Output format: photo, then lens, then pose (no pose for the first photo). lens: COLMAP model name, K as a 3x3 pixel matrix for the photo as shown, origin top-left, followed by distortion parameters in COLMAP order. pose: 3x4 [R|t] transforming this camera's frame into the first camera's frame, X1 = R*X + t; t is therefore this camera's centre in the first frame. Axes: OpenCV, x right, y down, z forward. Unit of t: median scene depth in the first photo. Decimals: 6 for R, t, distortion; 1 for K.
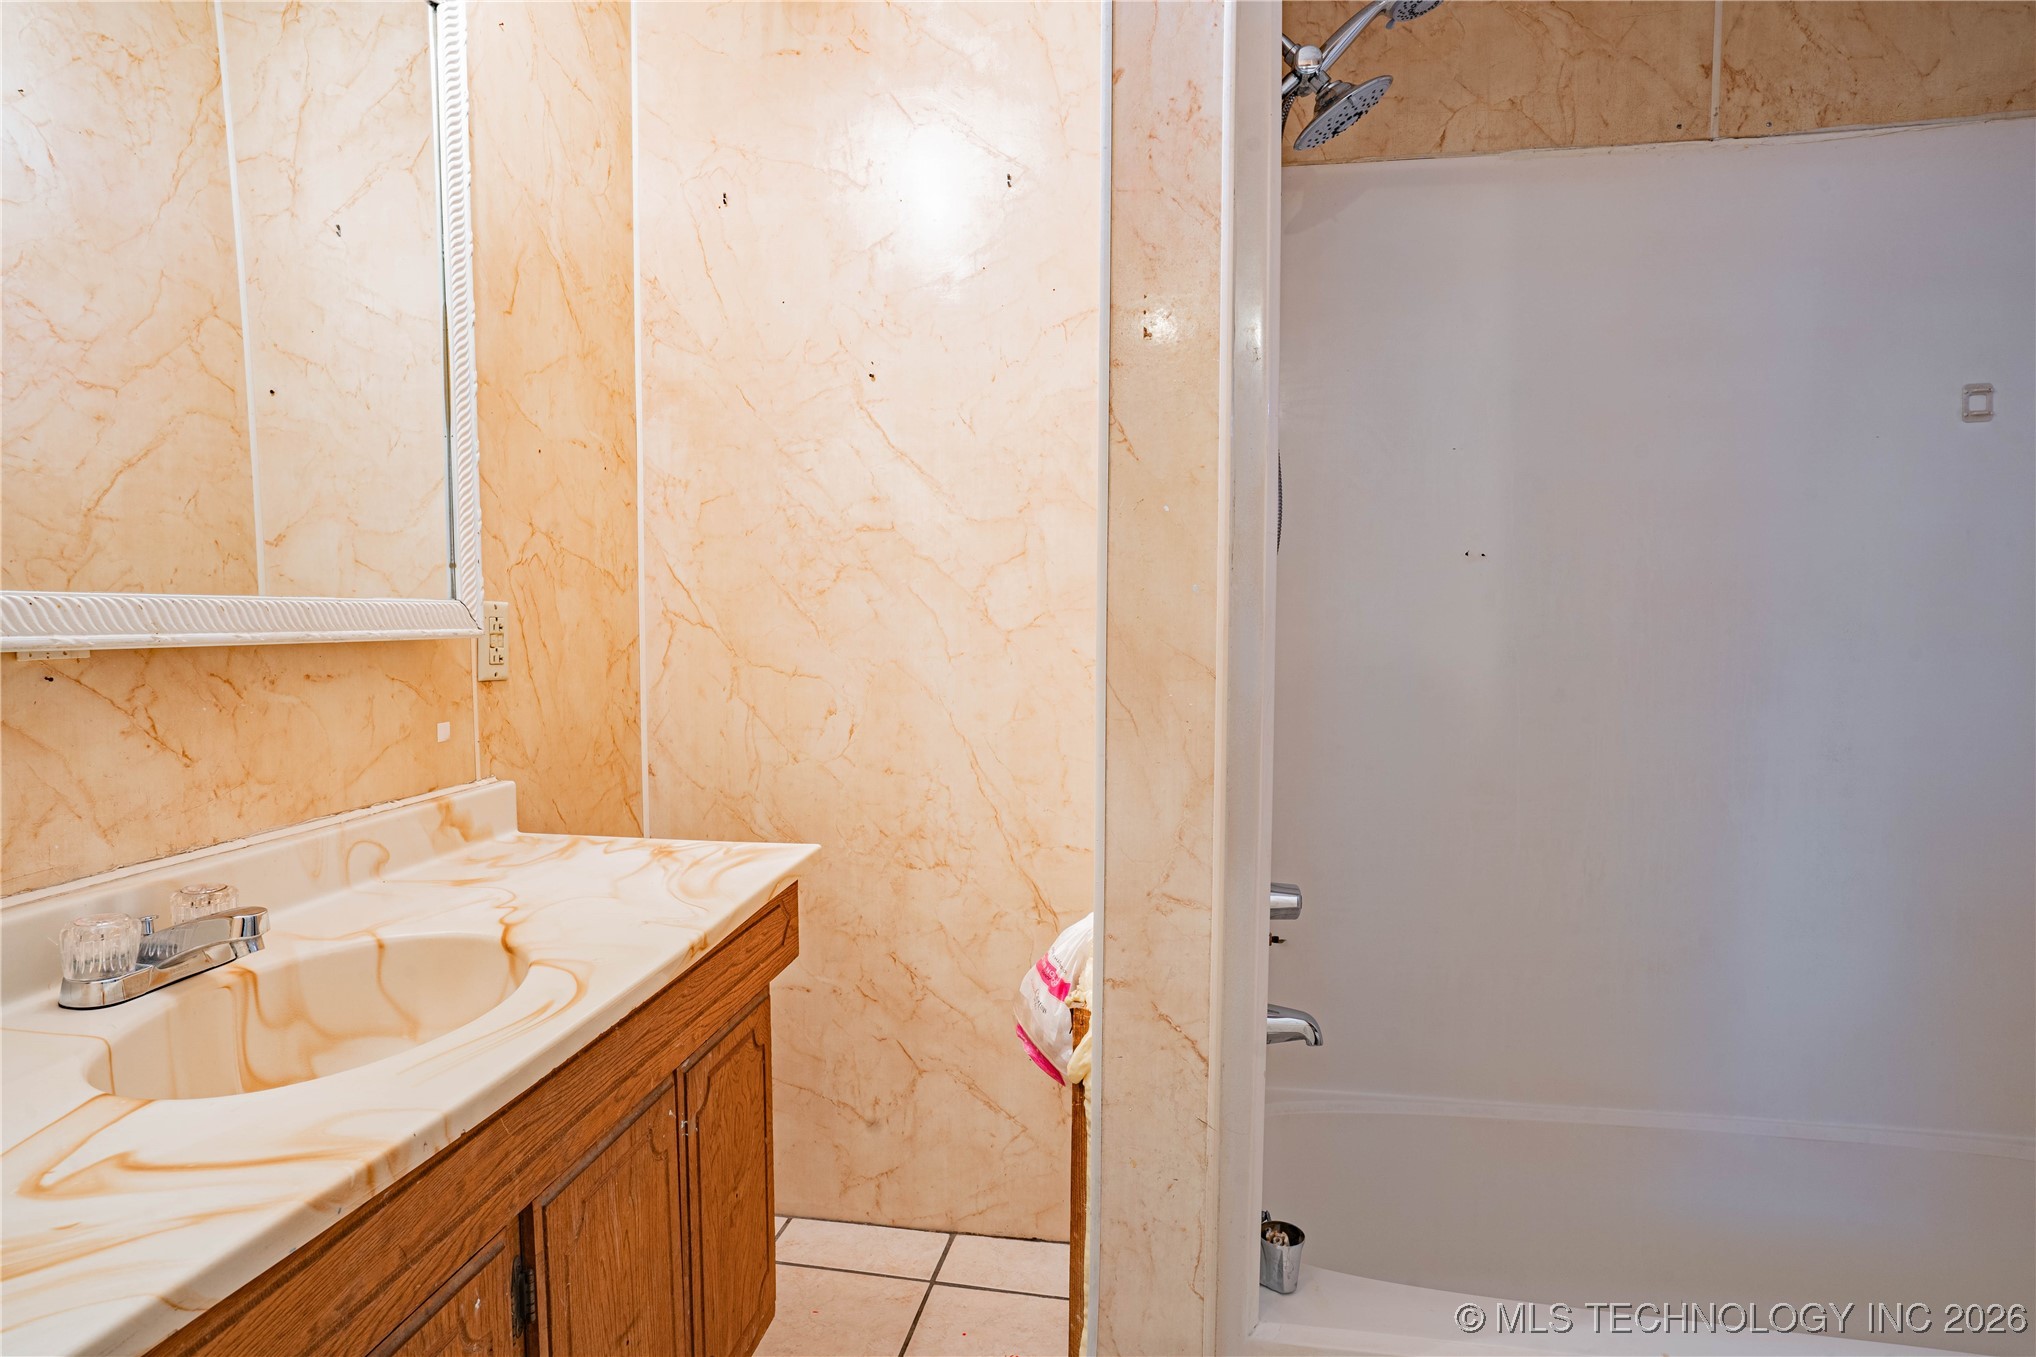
lens RADIAL K [[1113.2, 0, 1019.9], [0, 1113.2, 676.7], [0, 0, 1]] dist [-0.046838, 0.033334]
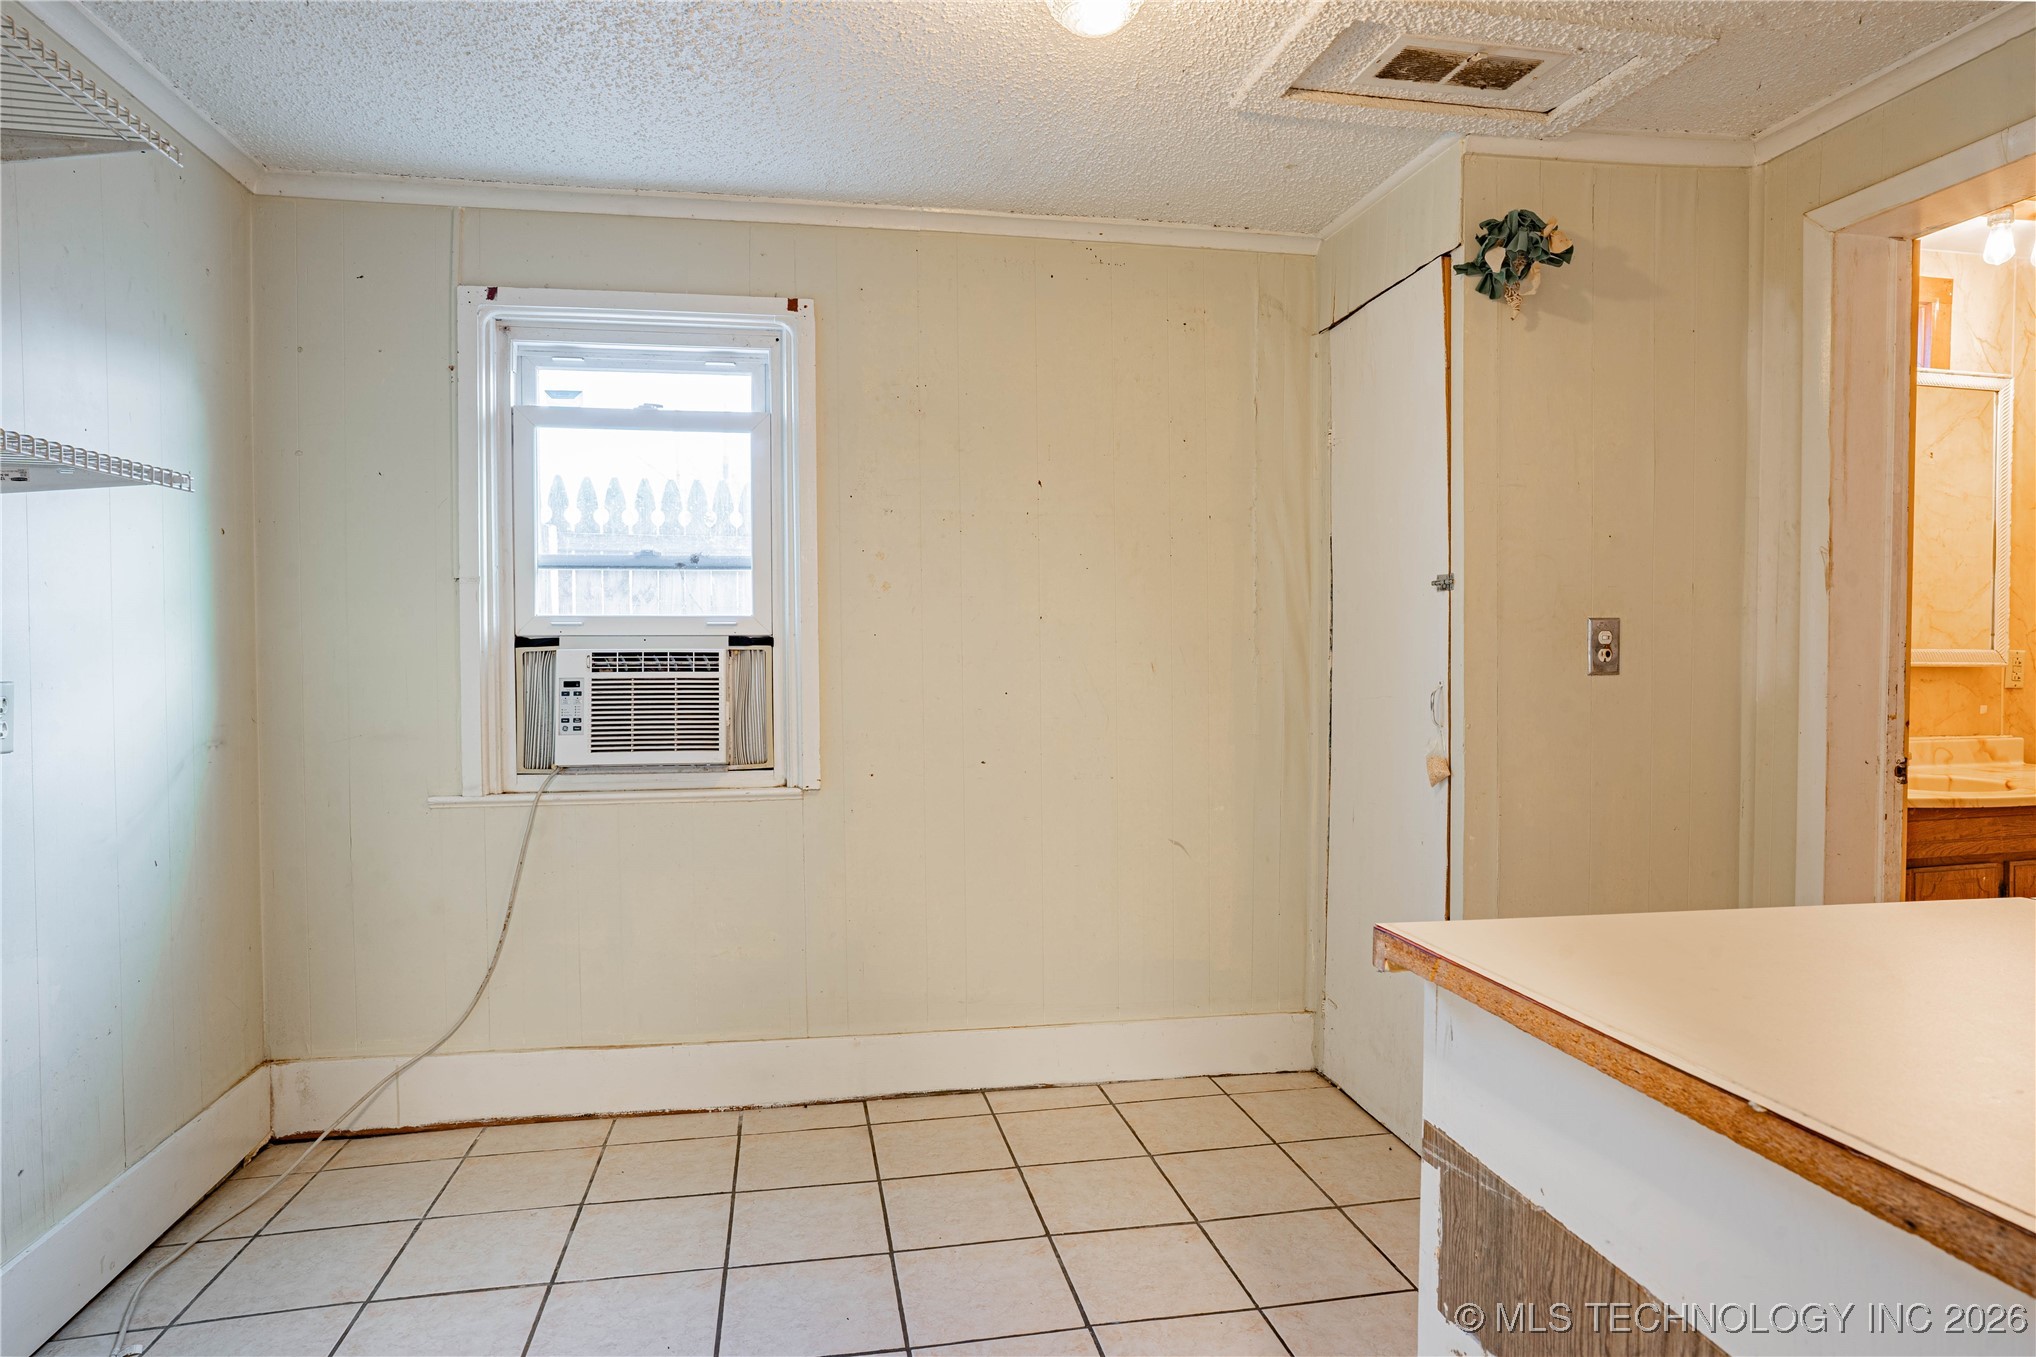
lens RADIAL K [[1113.2, 0, 1019.9], [0, 1113.2, 676.7], [0, 0, 1]] dist [-0.046838, 0.033334]
pose [[0.358549, 0.023023, -0.933227, 0.827371], [-0.056937, 0.998374, 0.002755, 0.088104], [0.931773, 0.052147, 0.359277, -1.583958]]
